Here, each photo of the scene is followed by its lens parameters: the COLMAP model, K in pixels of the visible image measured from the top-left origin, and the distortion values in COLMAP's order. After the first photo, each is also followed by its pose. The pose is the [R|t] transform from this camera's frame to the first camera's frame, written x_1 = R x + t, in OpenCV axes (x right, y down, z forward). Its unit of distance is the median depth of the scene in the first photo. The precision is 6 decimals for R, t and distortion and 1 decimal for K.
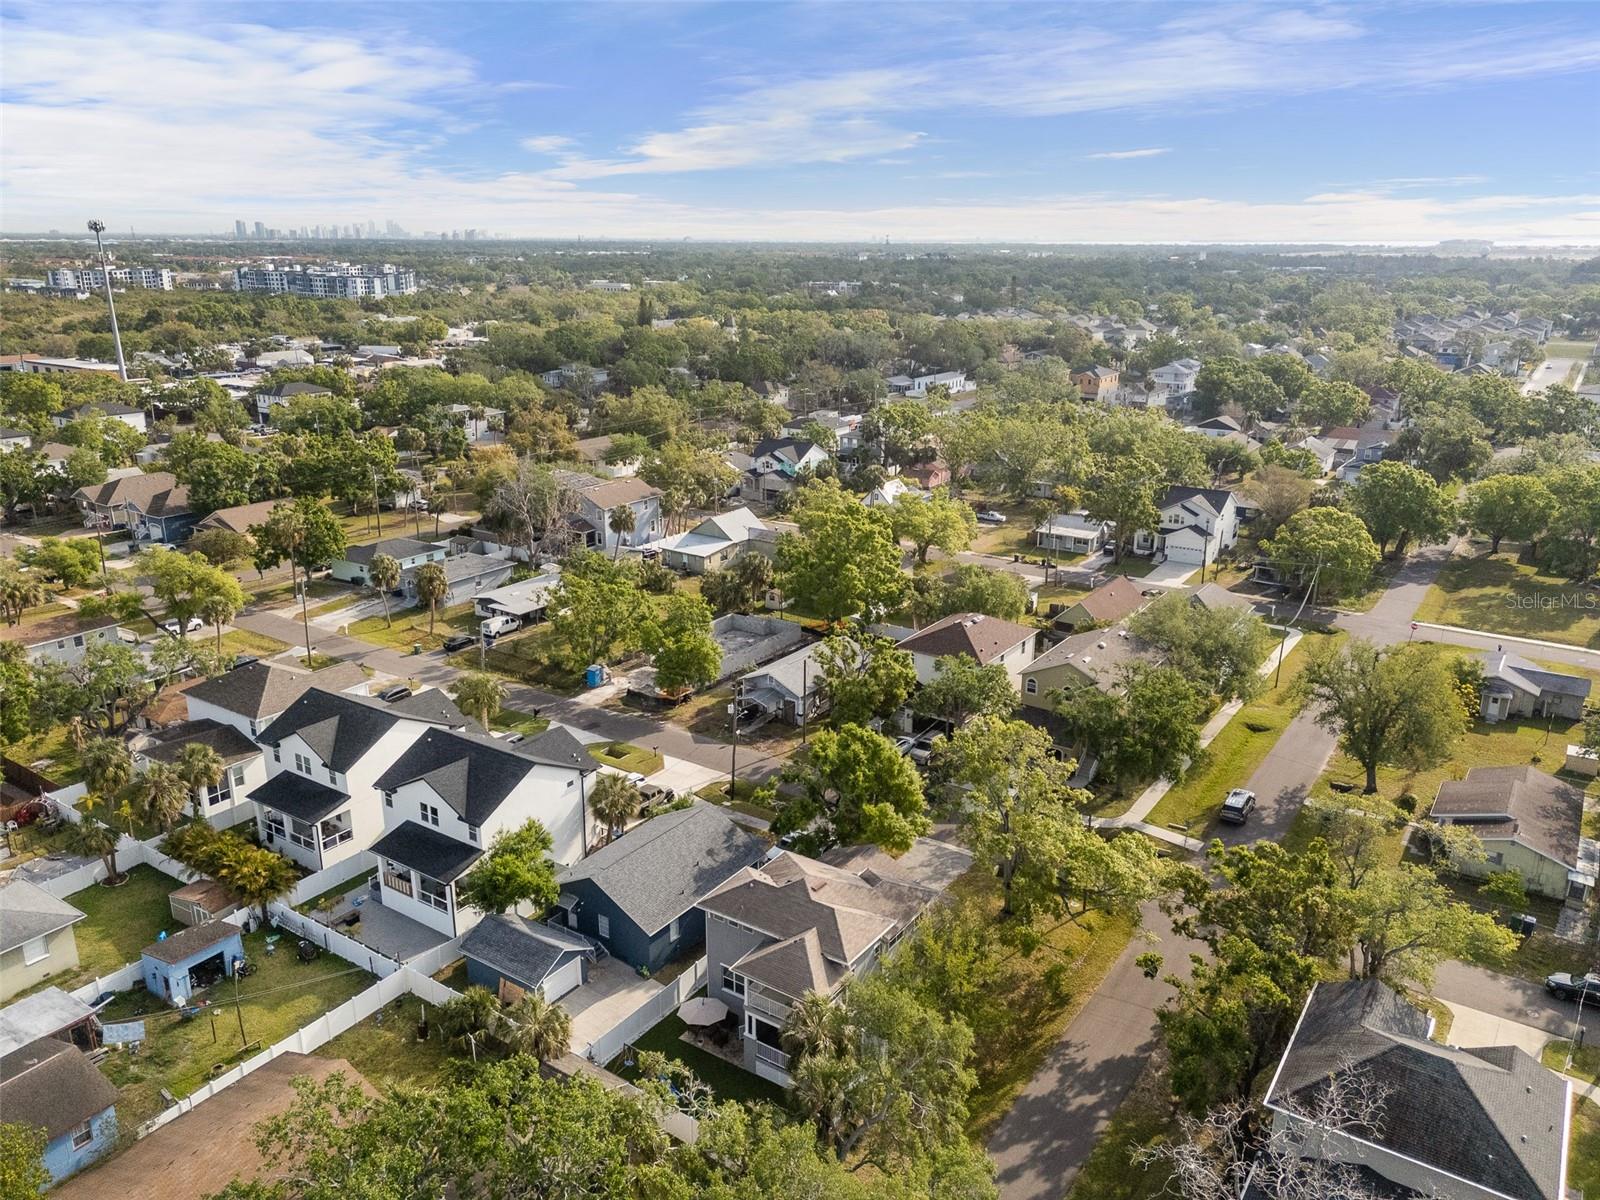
lens RADIAL K [[1174.8, 0, 804.9], [0, 1174.8, 604.5], [0, 0, 1]] dist [0.077813, -0.067693]
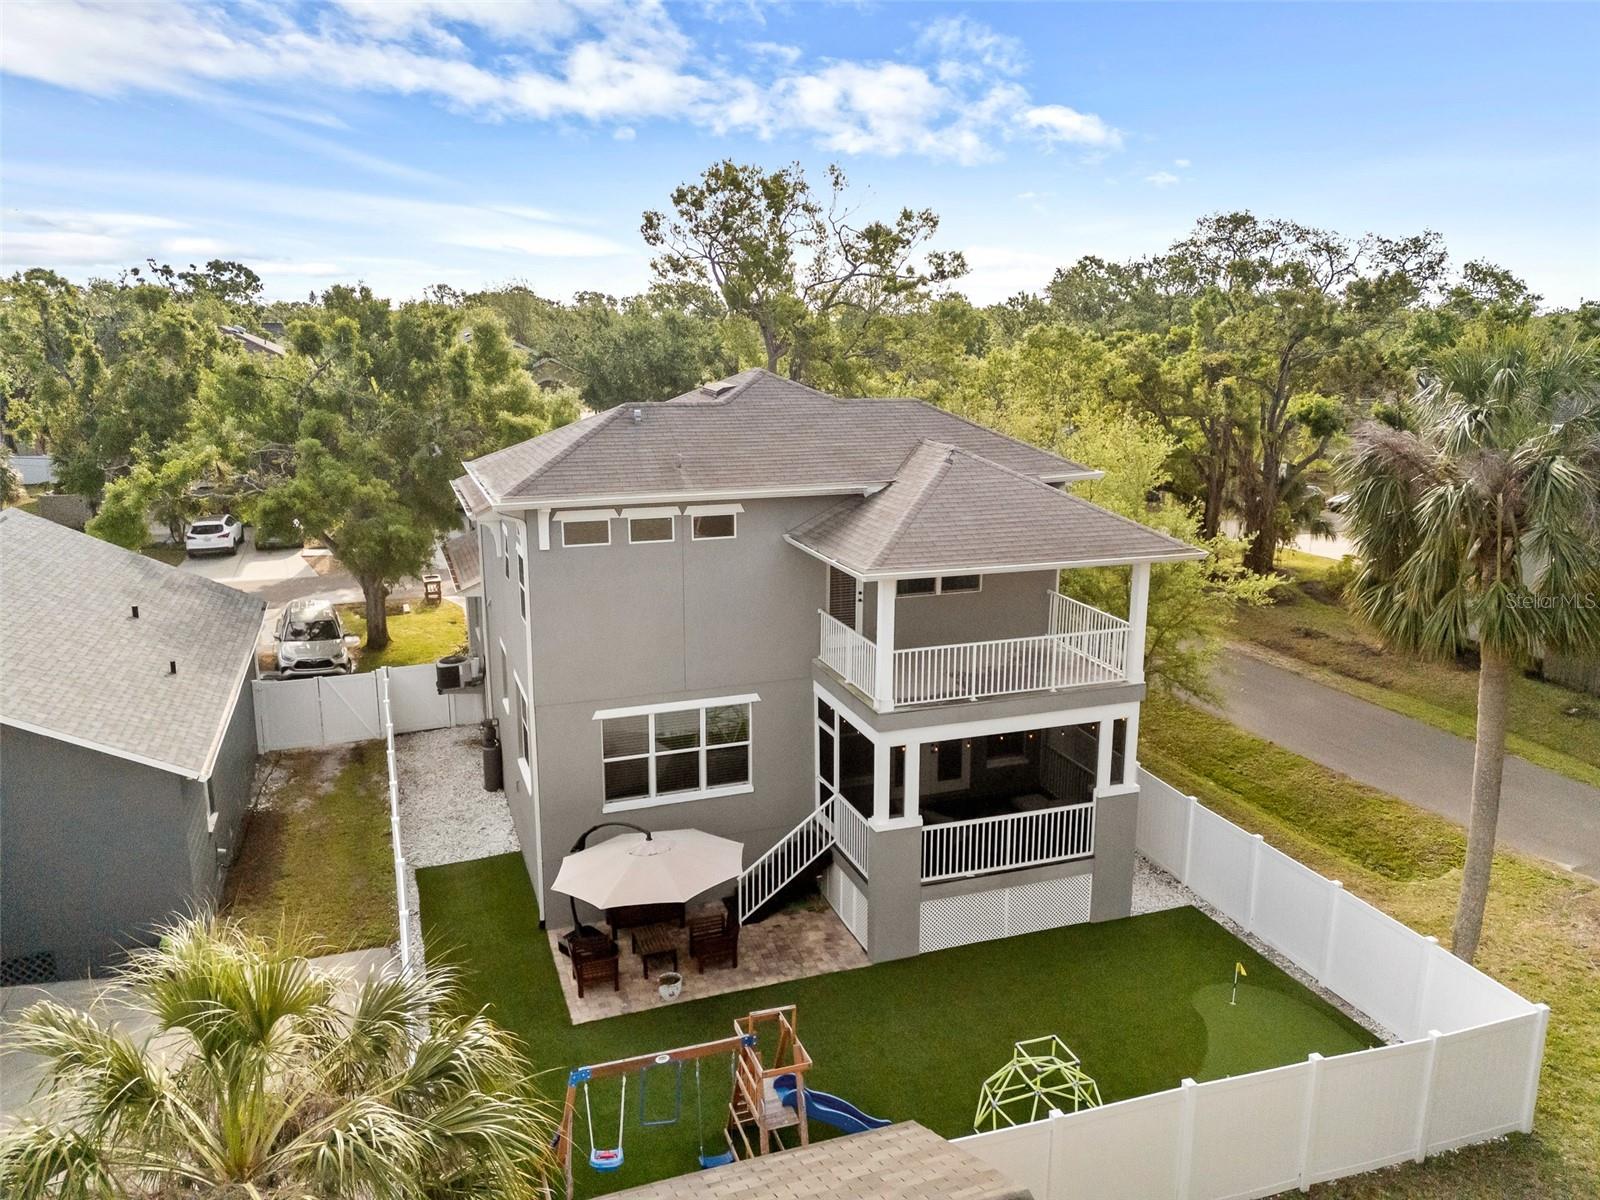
lens RADIAL K [[1174.8, 0, 804.9], [0, 1174.8, 604.5], [0, 0, 1]] dist [0.077813, -0.067693]
pose [[0.586085, -0.189604, 0.787753, -0.150801], [0.241848, 0.968851, 0.053258, 0.162258], [-0.773314, 0.159303, 0.613684, 0.463154]]
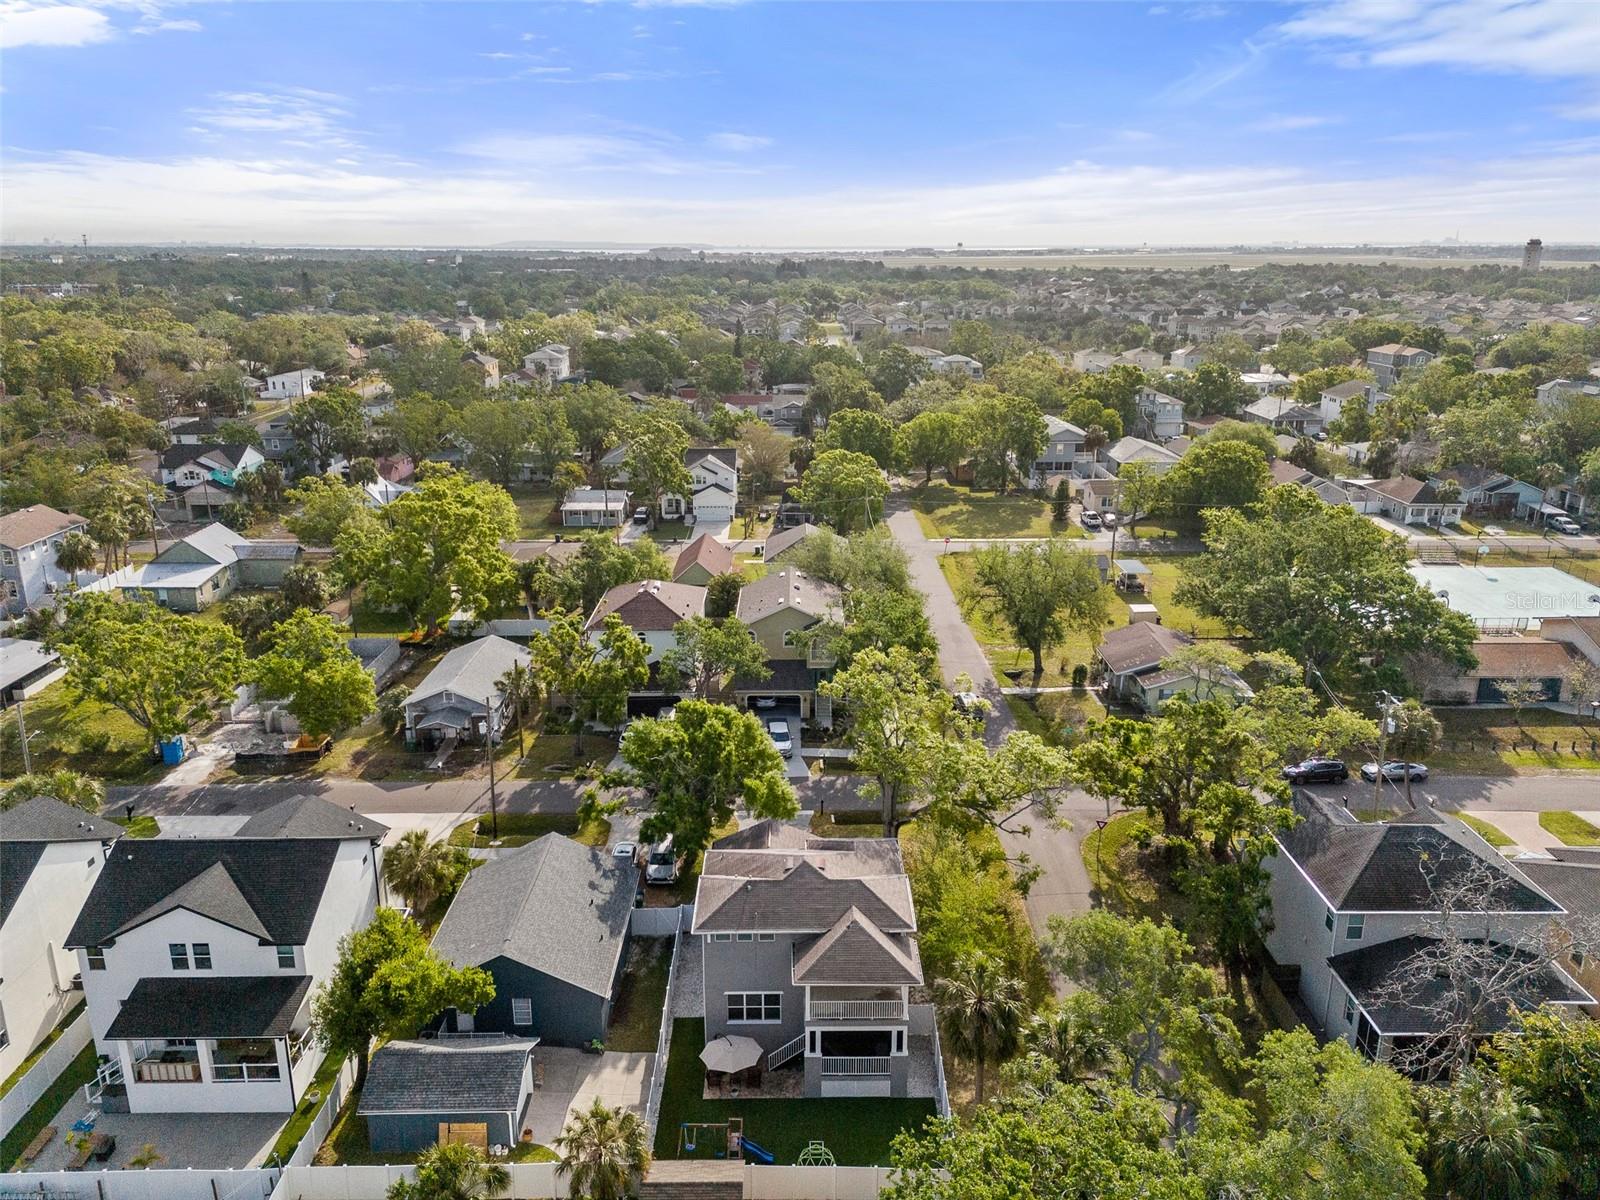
lens RADIAL K [[1174.8, 0, 804.9], [0, 1174.8, 604.5], [0, 0, 1]] dist [0.077813, -0.067693]
pose [[0.821600, -0.167214, 0.544989, -0.253320], [0.170564, 0.984324, 0.044877, 0.005595], [-0.543950, 0.056085, 0.837241, 0.154811]]
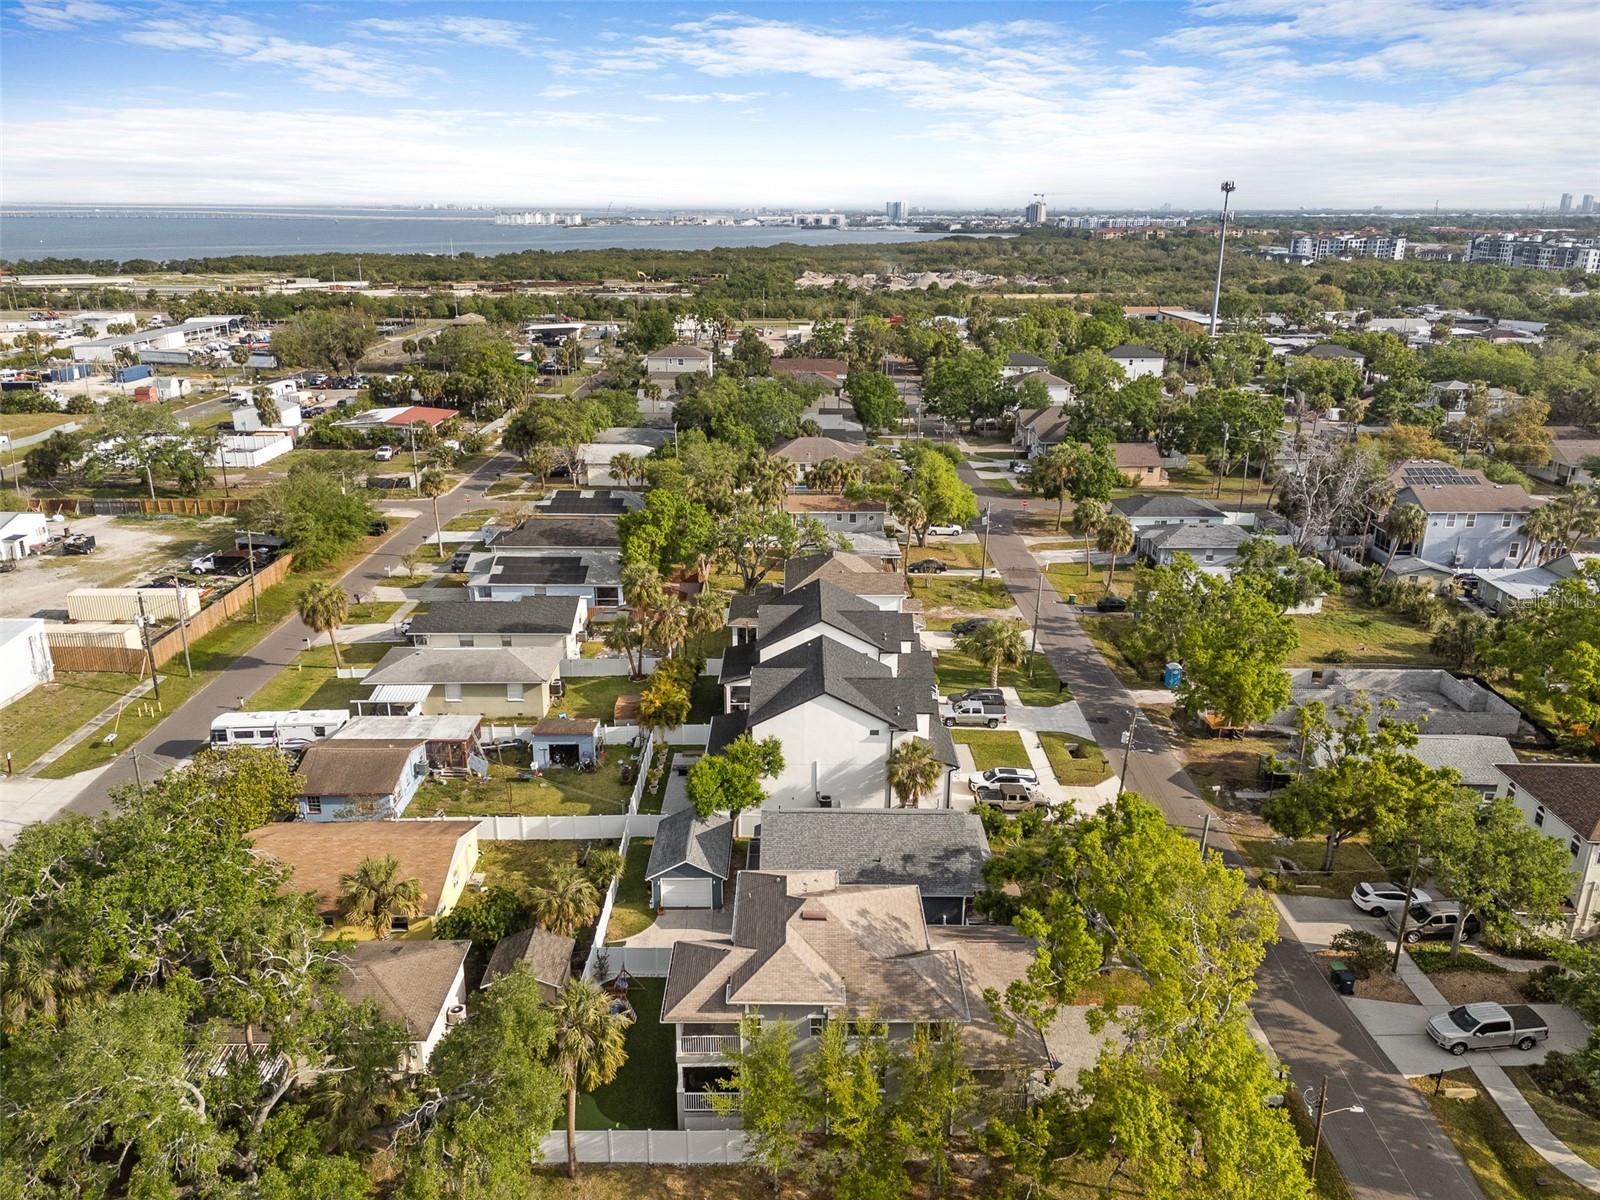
lens RADIAL K [[1174.8, 0, 804.9], [0, 1174.8, 604.5], [0, 0, 1]] dist [0.077813, -0.067693]
pose [[0.562340, 0.264629, -0.783419, 0.336042], [-0.250671, 0.957384, 0.143459, -0.045765], [0.787996, 0.115707, 0.604710, 0.277281]]
